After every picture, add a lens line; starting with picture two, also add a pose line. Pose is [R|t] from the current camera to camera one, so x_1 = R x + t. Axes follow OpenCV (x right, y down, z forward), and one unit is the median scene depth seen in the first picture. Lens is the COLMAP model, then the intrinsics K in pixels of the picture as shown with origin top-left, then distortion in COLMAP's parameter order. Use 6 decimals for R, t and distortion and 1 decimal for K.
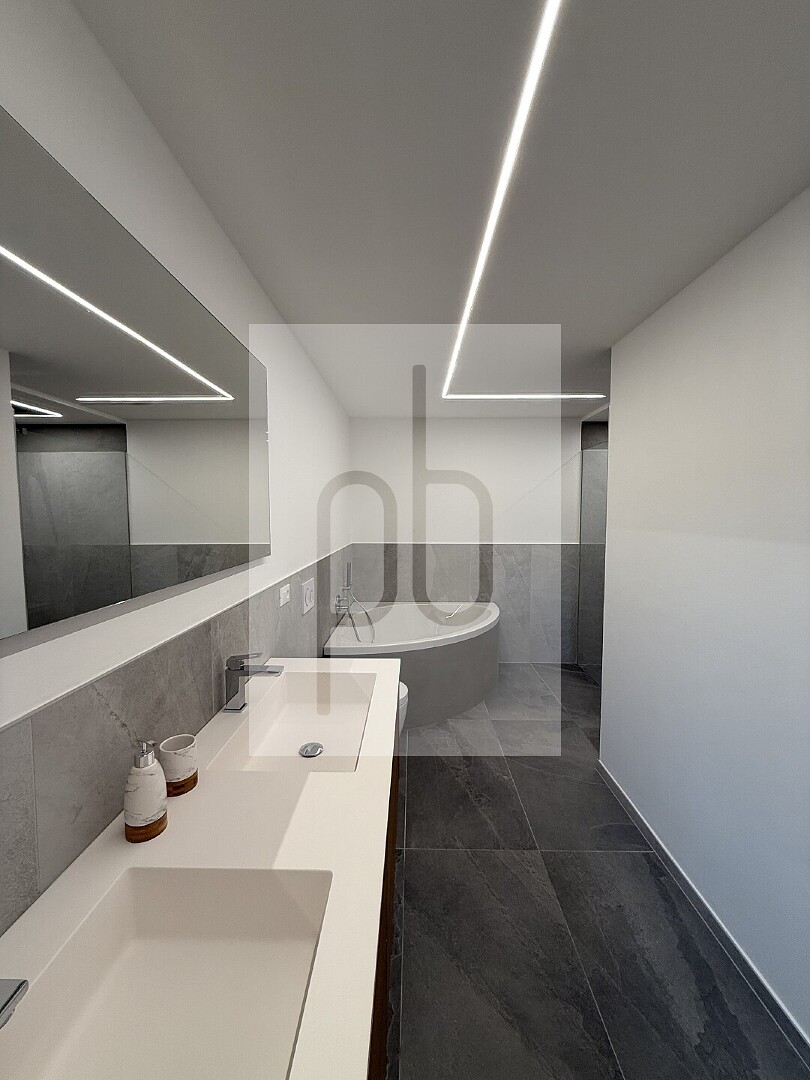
lens RADIAL K [[429.5, 0, 406.3], [0, 429.5, 538.3], [0, 0, 1]] dist [-0.000818, 0.000153]
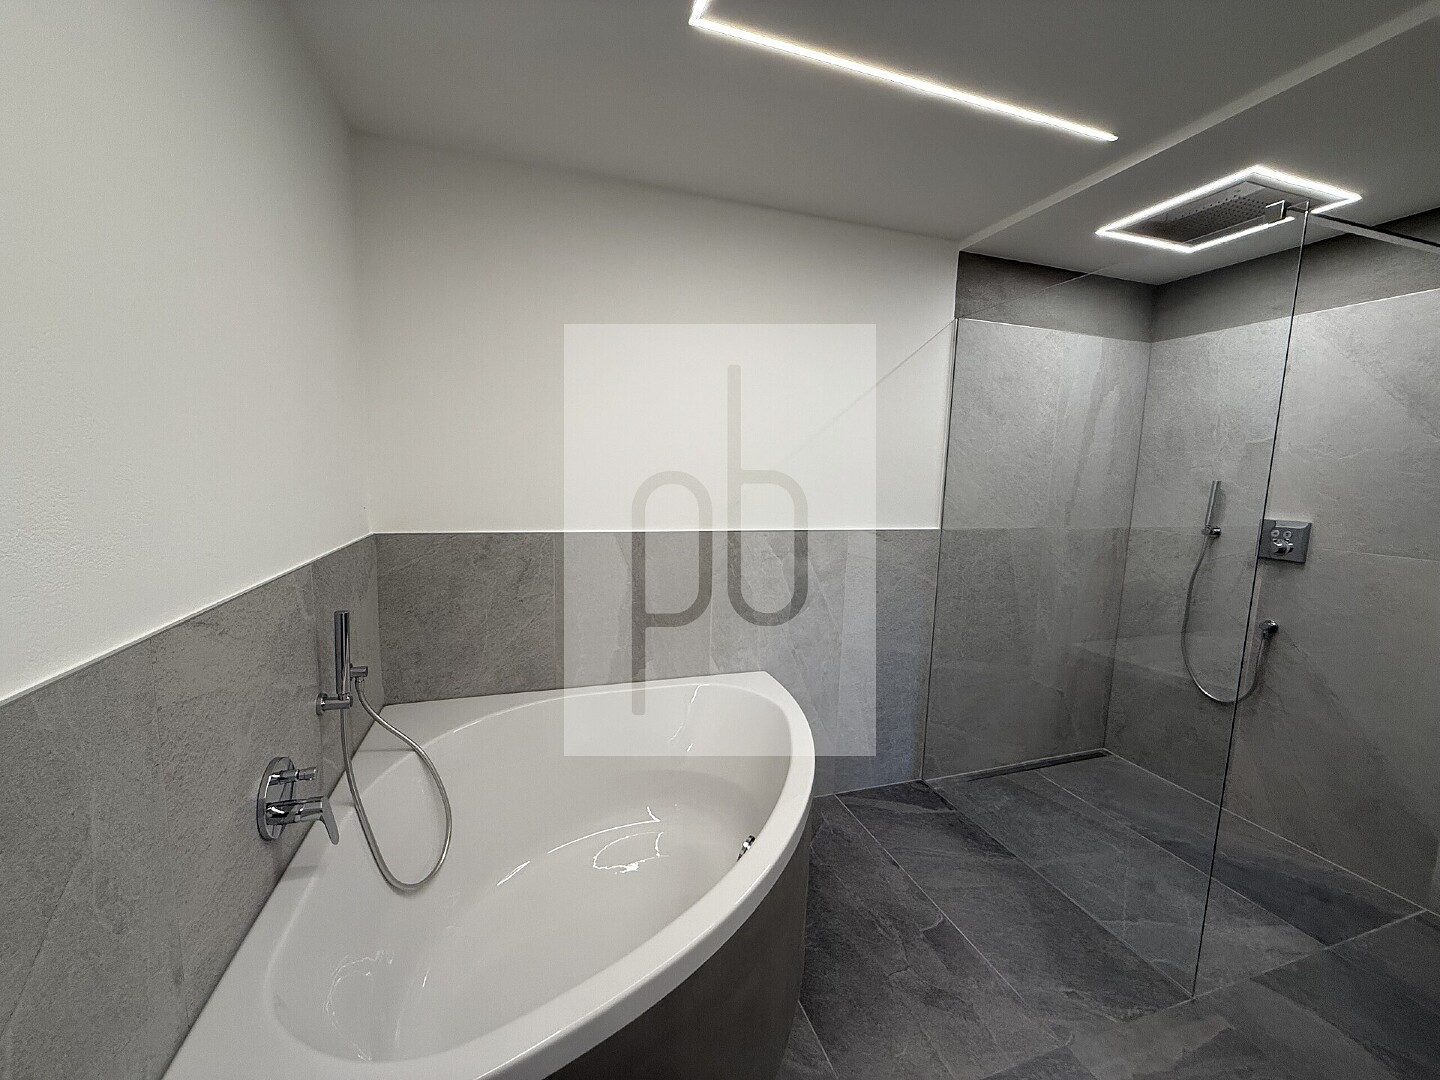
lens RADIAL K [[572.7, 0, 716.3], [0, 572.7, 539.4], [0, 0, 1]] dist [-0.000818, 0.000153]
pose [[0.945796, -0.014206, 0.324451, -0.069143], [-0.007060, 0.997907, 0.064275, -0.047026], [-0.324685, -0.063082, 0.943716, 1.665984]]
